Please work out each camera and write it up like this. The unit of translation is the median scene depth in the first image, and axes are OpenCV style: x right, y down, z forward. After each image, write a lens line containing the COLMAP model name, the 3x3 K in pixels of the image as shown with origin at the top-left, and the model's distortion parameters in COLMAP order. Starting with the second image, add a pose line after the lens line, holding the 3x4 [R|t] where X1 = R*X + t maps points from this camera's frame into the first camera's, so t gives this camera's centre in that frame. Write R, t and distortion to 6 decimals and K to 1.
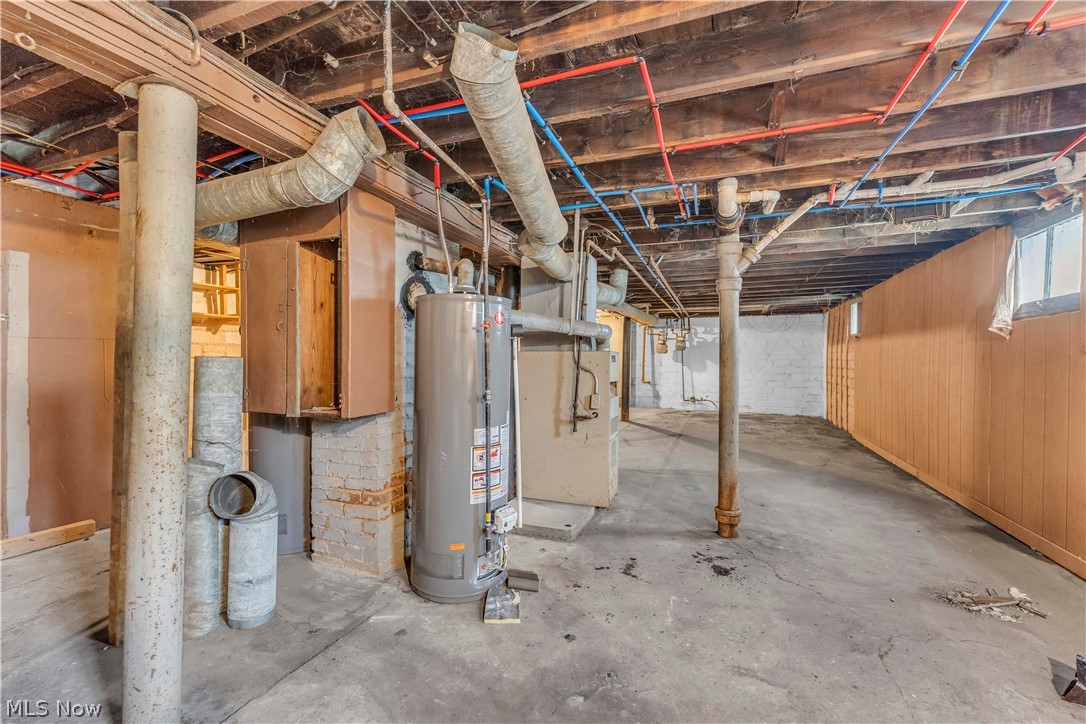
lens RADIAL K [[451.2, 0, 531.8], [0, 451.2, 359.3], [0, 0, 1]] dist [-0.000711, 0.000657]
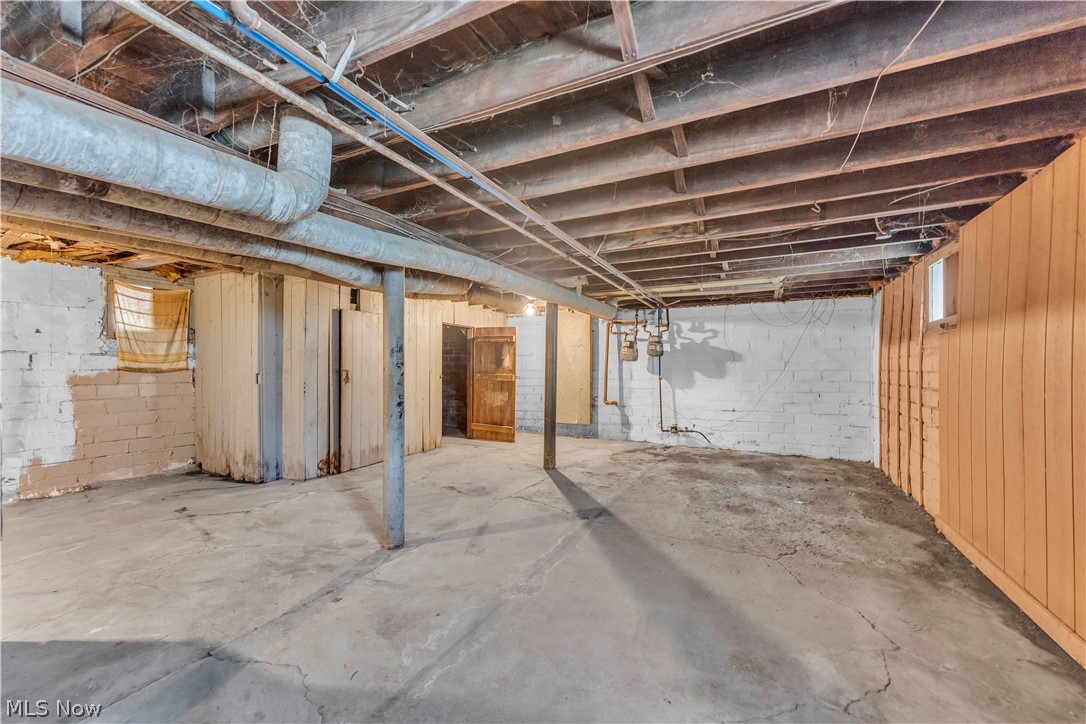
lens RADIAL K [[451.2, 0, 553.8], [0, 451.2, 366.1], [0, 0, 1]] dist [-0.000711, 0.000657]
pose [[0.999269, -0.000093, -0.038241, 0.223188], [-0.000207, 0.999969, -0.007844, -0.000071], [0.038241, 0.007846, 0.999238, 0.351832]]
